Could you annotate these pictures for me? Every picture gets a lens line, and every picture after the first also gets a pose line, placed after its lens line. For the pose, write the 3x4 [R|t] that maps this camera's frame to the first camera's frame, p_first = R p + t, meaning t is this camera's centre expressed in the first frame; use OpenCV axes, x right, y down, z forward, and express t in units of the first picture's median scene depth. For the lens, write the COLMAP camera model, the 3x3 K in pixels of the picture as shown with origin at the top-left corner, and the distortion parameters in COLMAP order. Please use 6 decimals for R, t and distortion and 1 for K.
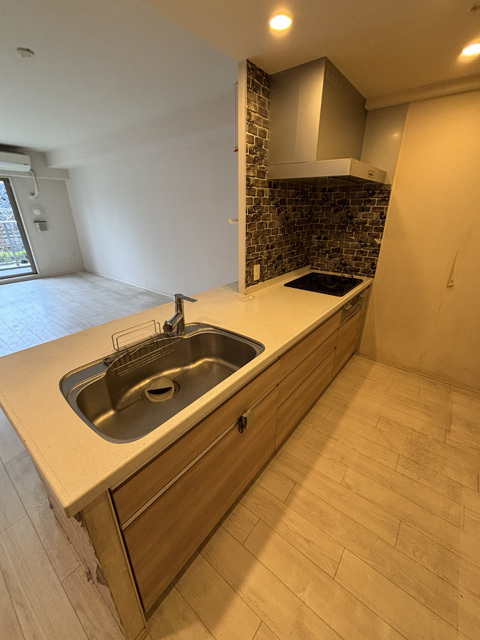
lens RADIAL K [[262.2, 0, 242.1], [0, 262.2, 318.0], [0, 0, 1]] dist [0.001275, 0.000206]
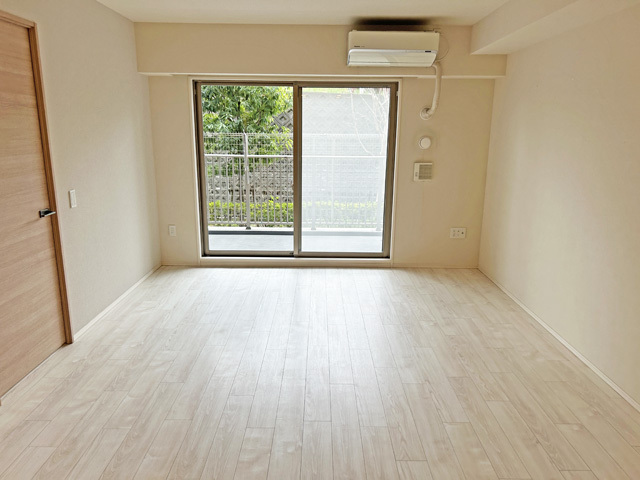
lens RADIAL K [[483.6, 0, 321.2], [0, 483.6, 241.9], [0, 0, 1]] dist [0.045019, 0.002317]
pose [[0.620215, 0.182146, -0.762991, -0.178170], [-0.316923, 0.947934, -0.031322, -0.145533], [0.717560, 0.261235, 0.645649, 0.336774]]
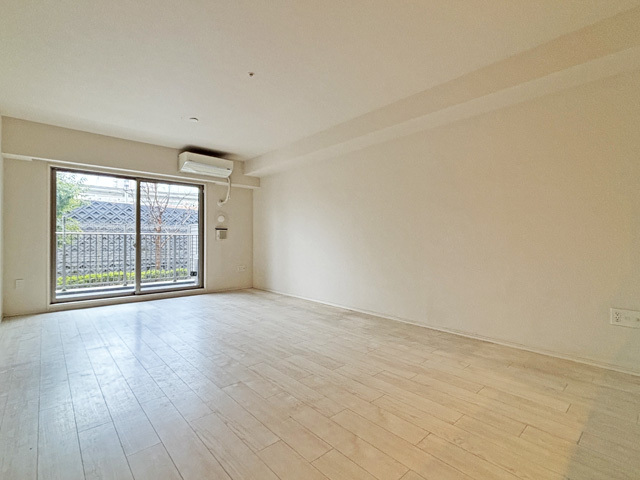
lens RADIAL K [[301.3, 0, 320.8], [0, 301.3, 241.0], [0, 0, 1]] dist [-0.003472, -0.000225]
pose [[0.986371, -0.002633, -0.164513, -0.299290], [-0.061934, 0.920389, -0.386067, 0.039529], [0.152432, 0.390995, 0.907683, 0.165045]]
